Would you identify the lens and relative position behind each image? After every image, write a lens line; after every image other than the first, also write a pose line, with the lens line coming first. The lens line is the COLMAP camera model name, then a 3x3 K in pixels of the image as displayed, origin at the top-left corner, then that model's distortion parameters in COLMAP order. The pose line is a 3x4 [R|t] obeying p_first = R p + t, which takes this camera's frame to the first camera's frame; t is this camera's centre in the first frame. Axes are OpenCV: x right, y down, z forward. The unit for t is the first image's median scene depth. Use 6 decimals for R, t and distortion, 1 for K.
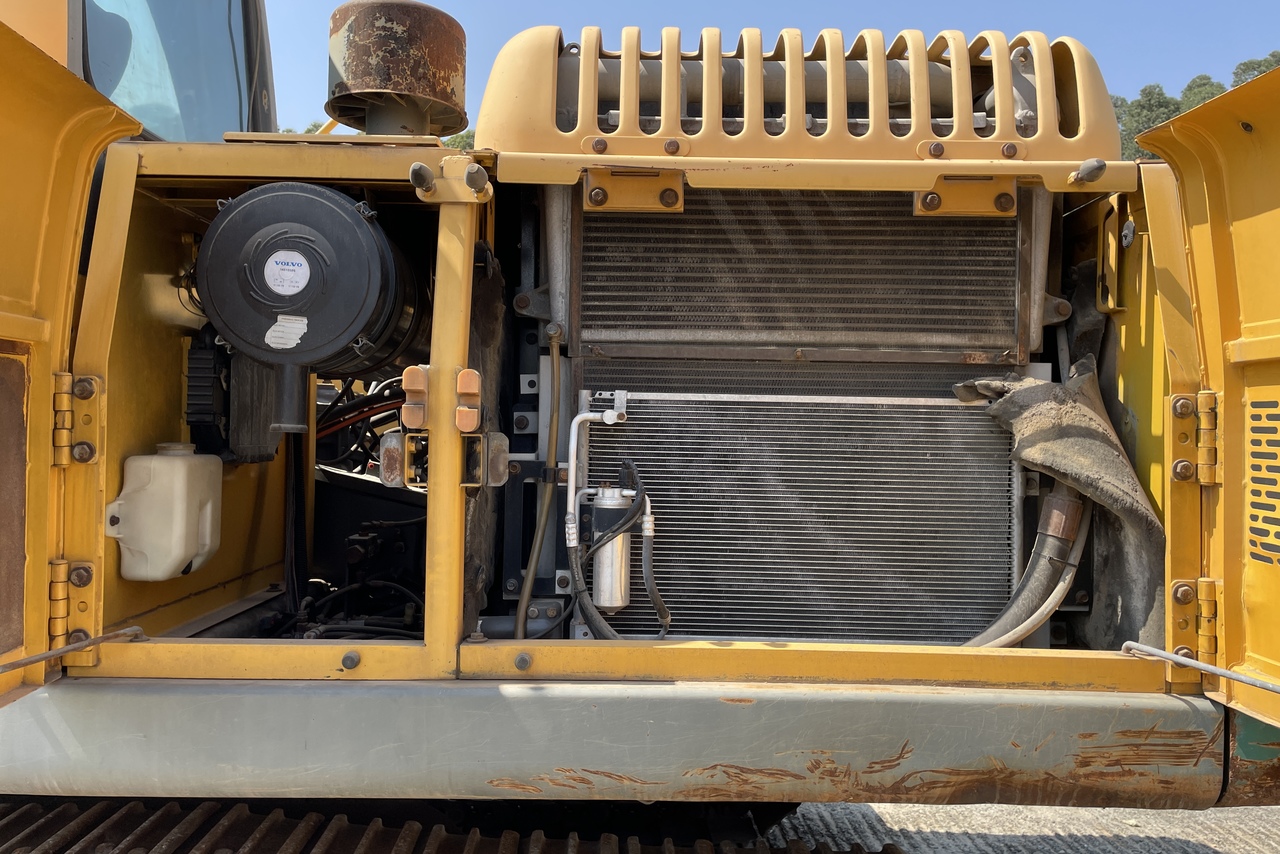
lens RADIAL K [[958.8, 0, 634.7], [0, 958.8, 418.3], [0, 0, 1]] dist [0.057387, -0.025422]
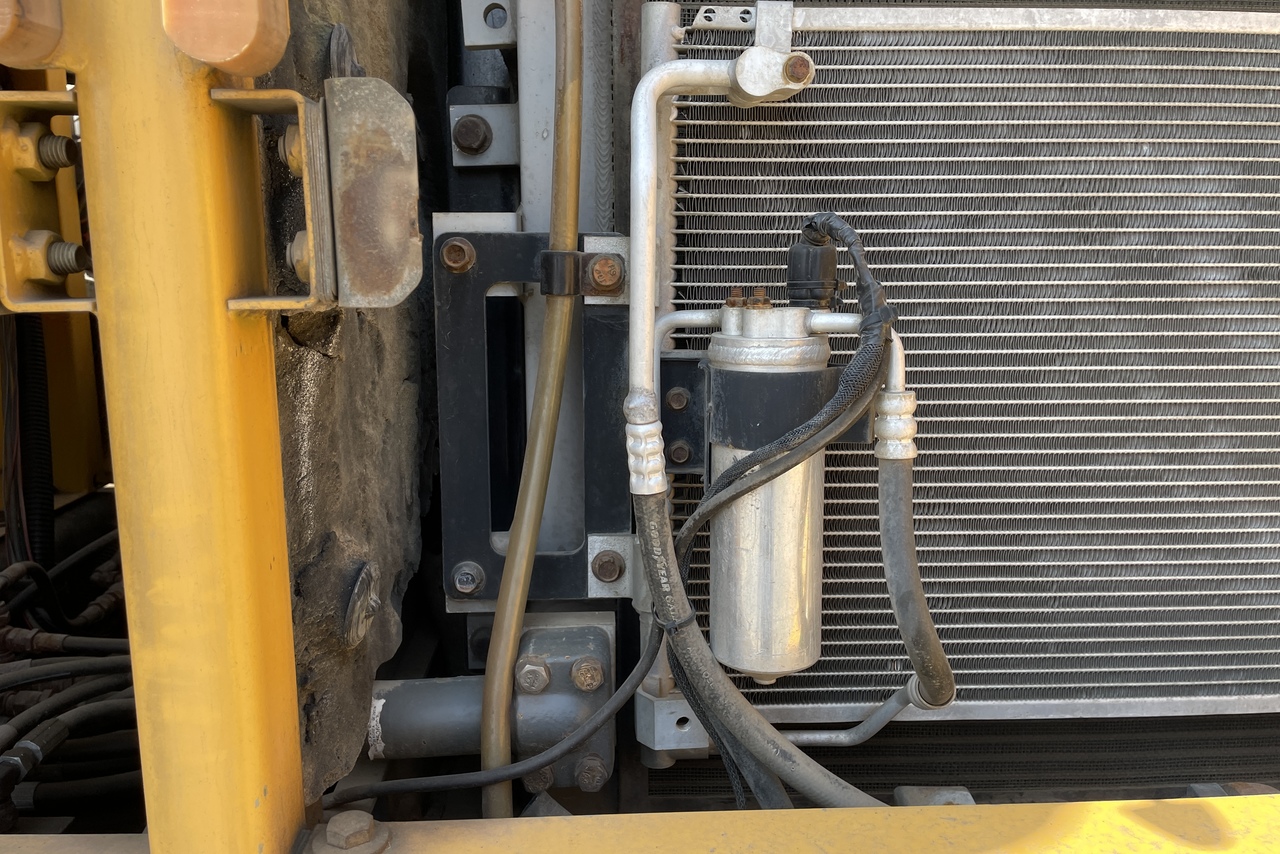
lens RADIAL K [[958.8, 0, 649.3], [0, 958.8, 427.3], [0, 0, 1]] dist [0.057387, -0.025422]
pose [[0.998734, -0.027059, 0.042415, -0.074237], [0.018437, 0.981250, 0.191854, 0.048456], [-0.046811, -0.190829, 0.980507, 0.658710]]
